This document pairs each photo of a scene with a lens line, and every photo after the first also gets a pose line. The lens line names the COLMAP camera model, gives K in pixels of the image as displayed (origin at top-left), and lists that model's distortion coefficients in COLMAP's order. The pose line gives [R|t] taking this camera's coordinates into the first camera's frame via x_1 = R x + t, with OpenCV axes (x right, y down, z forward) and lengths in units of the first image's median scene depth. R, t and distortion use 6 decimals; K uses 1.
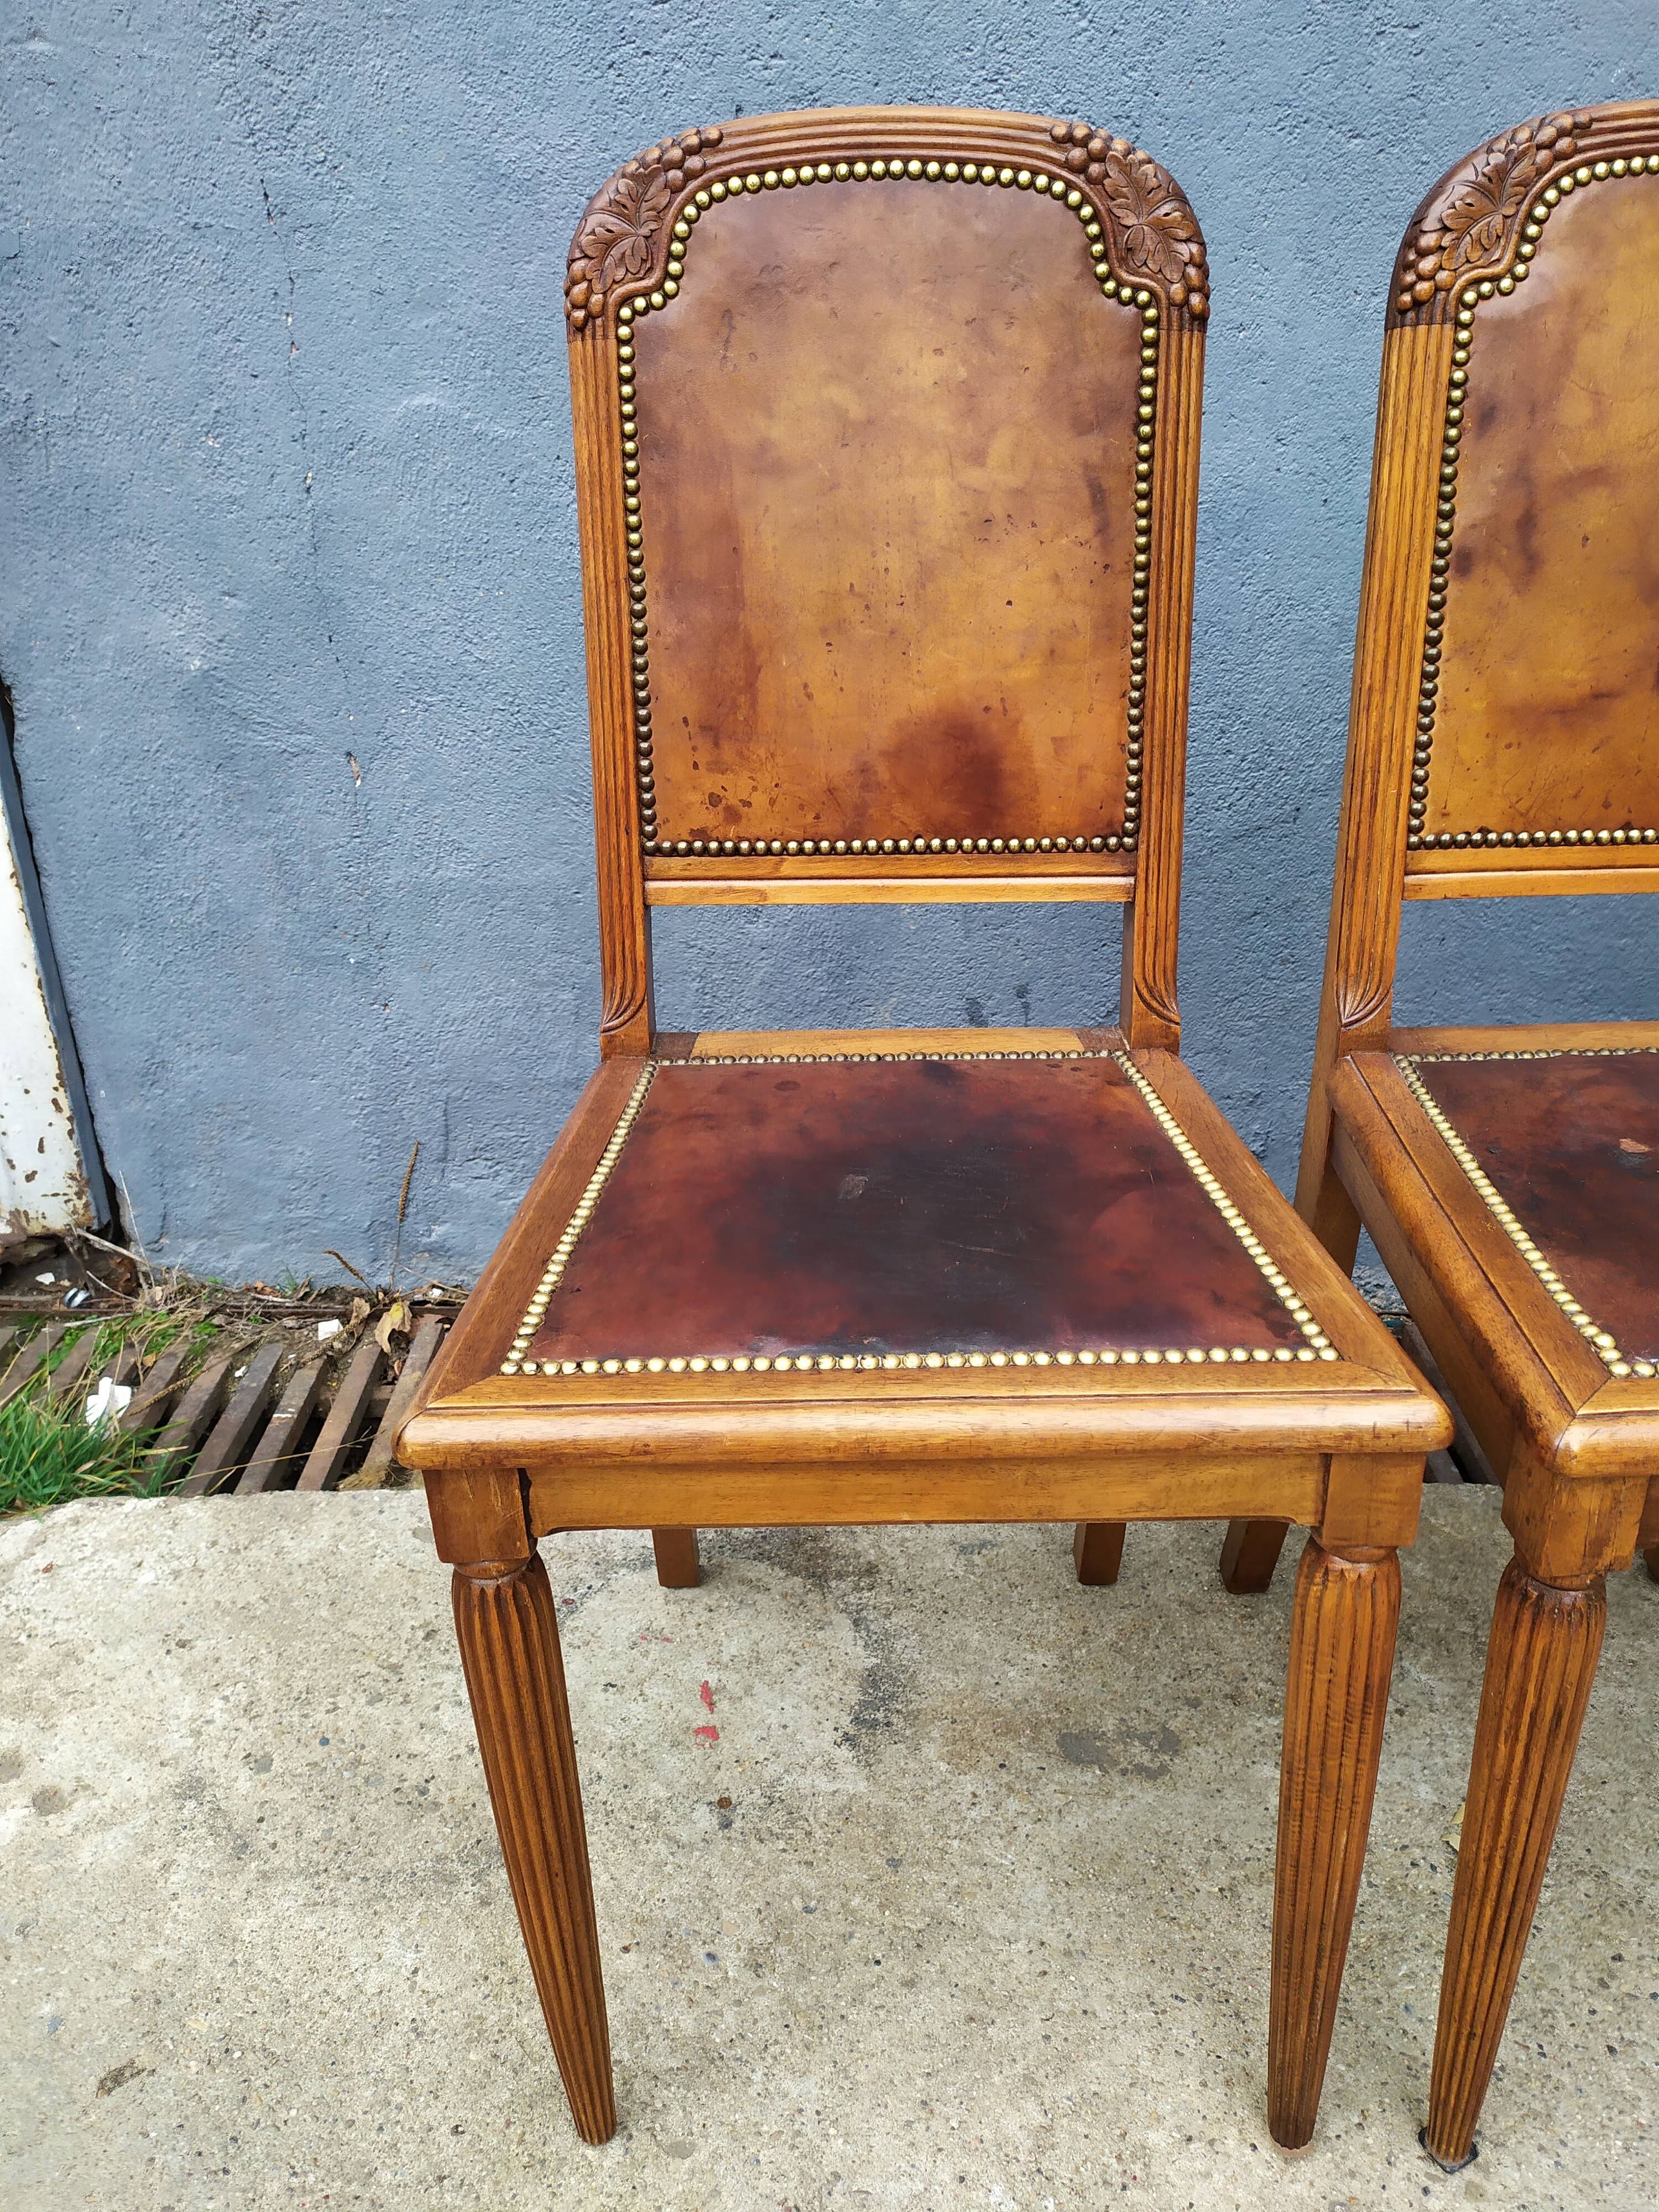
lens RADIAL K [[1695.2, 0, 814.4], [0, 1695.2, 1103.9], [0, 0, 1]] dist [0.033565, -0.027820]
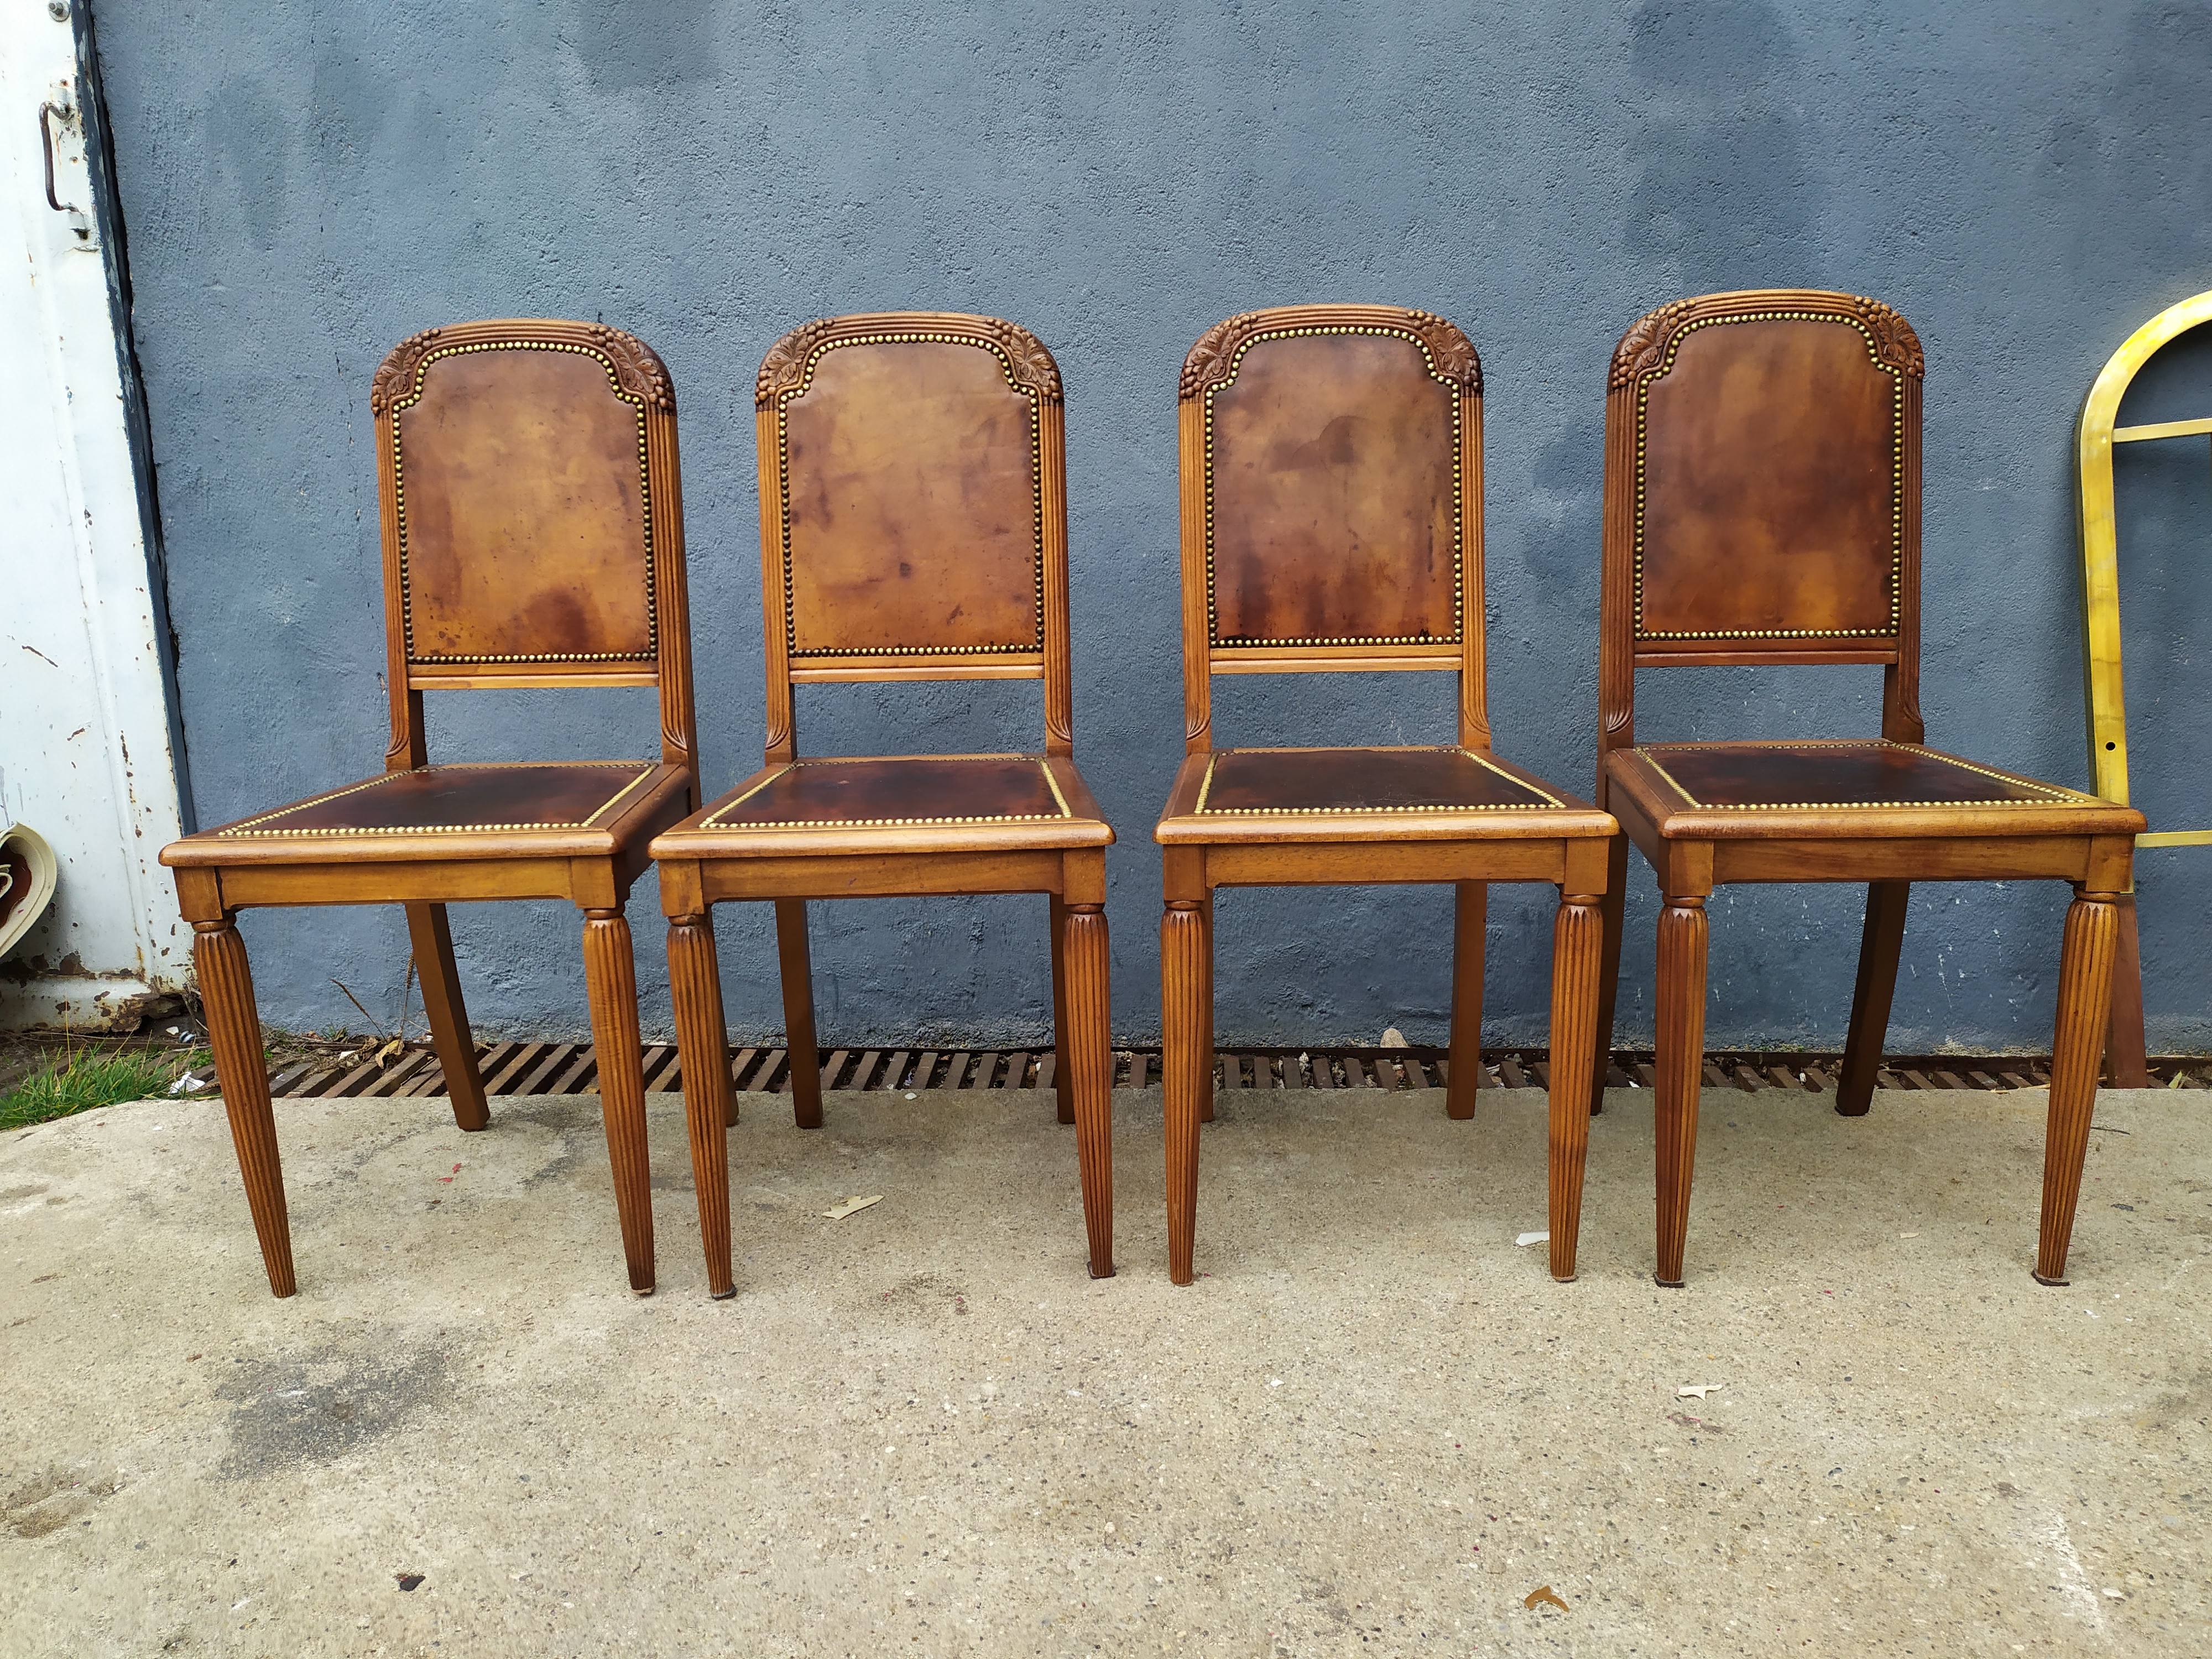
lens RADIAL K [[1695.2, 0, 1113.9], [0, 1695.2, 797.3], [0, 0, 1]] dist [0.033565, -0.027820]
pose [[0.999286, -0.003399, -0.037641, 0.801797], [-0.005473, 0.972436, -0.233106, 0.465793], [0.037396, 0.233145, 0.971723, -0.858958]]
